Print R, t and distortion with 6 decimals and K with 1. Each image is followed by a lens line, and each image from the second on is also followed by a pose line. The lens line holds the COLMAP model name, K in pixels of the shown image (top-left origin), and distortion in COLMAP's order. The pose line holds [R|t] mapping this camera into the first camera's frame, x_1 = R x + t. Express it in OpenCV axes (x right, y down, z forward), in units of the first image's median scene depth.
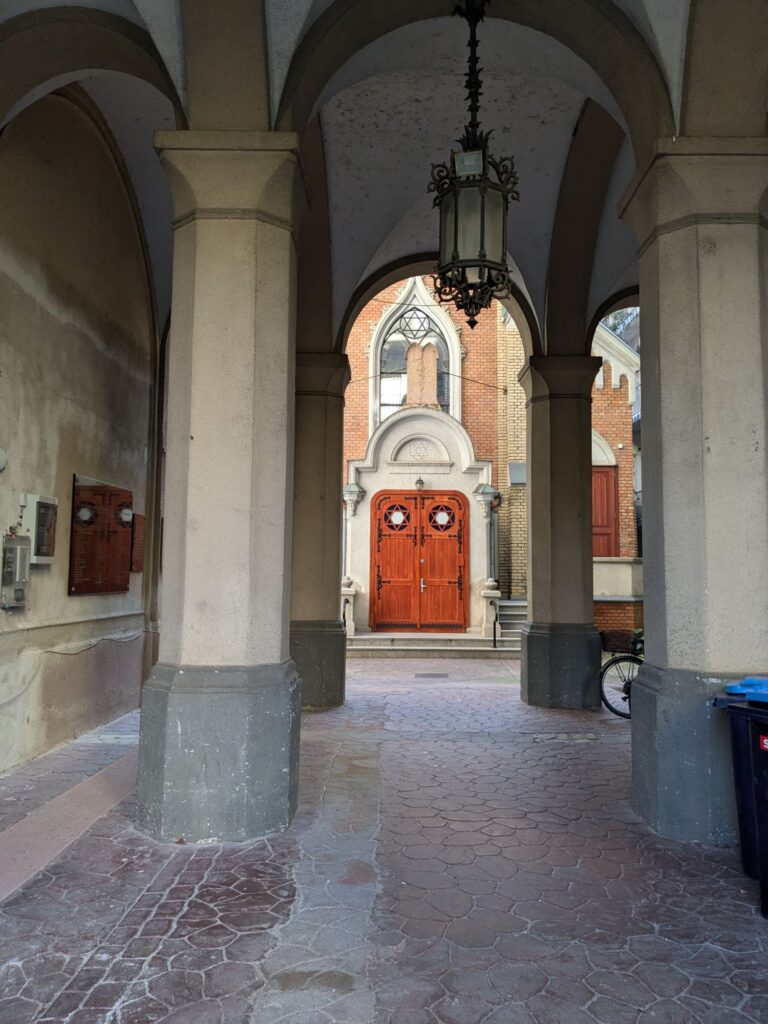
lens RADIAL K [[624.9, 0, 384.0], [0, 624.9, 512.0], [0, 0, 1]] dist [0.023262, -0.031009]
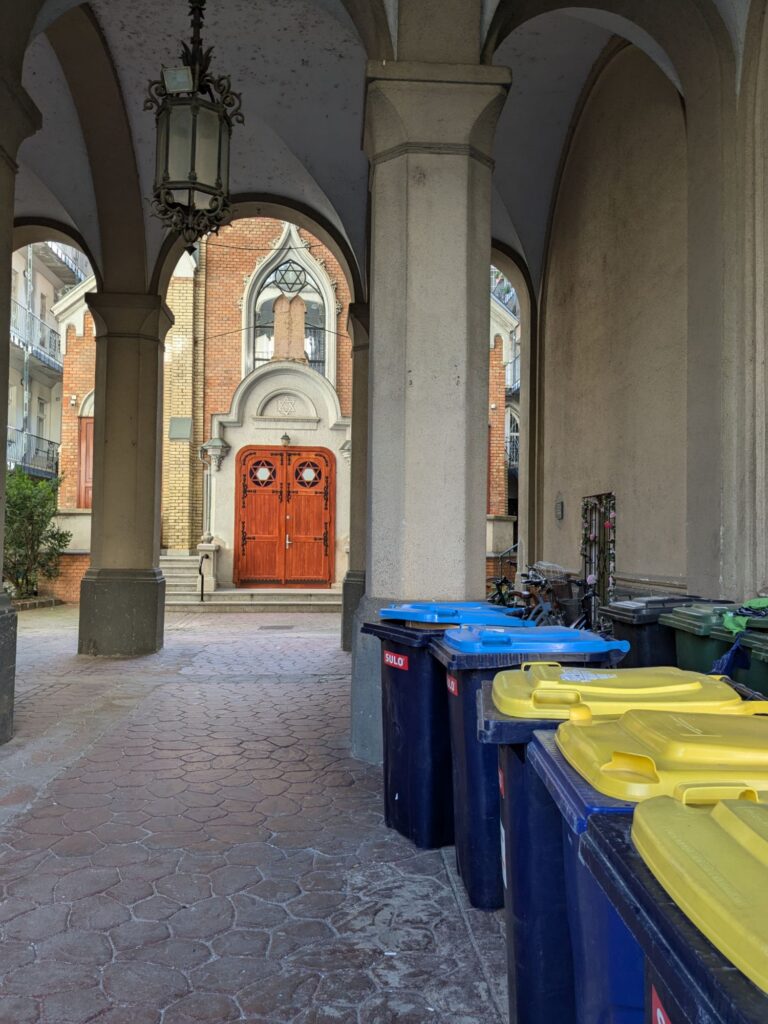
lens RADIAL K [[624.9, 0, 384.0], [0, 624.9, 512.0], [0, 0, 1]] dist [0.023262, -0.031009]
pose [[0.997829, 0.006499, 0.065532, 0.150114], [-0.009511, 0.998907, 0.045761, 0.023054], [-0.065163, -0.046285, 0.996801, -0.003785]]
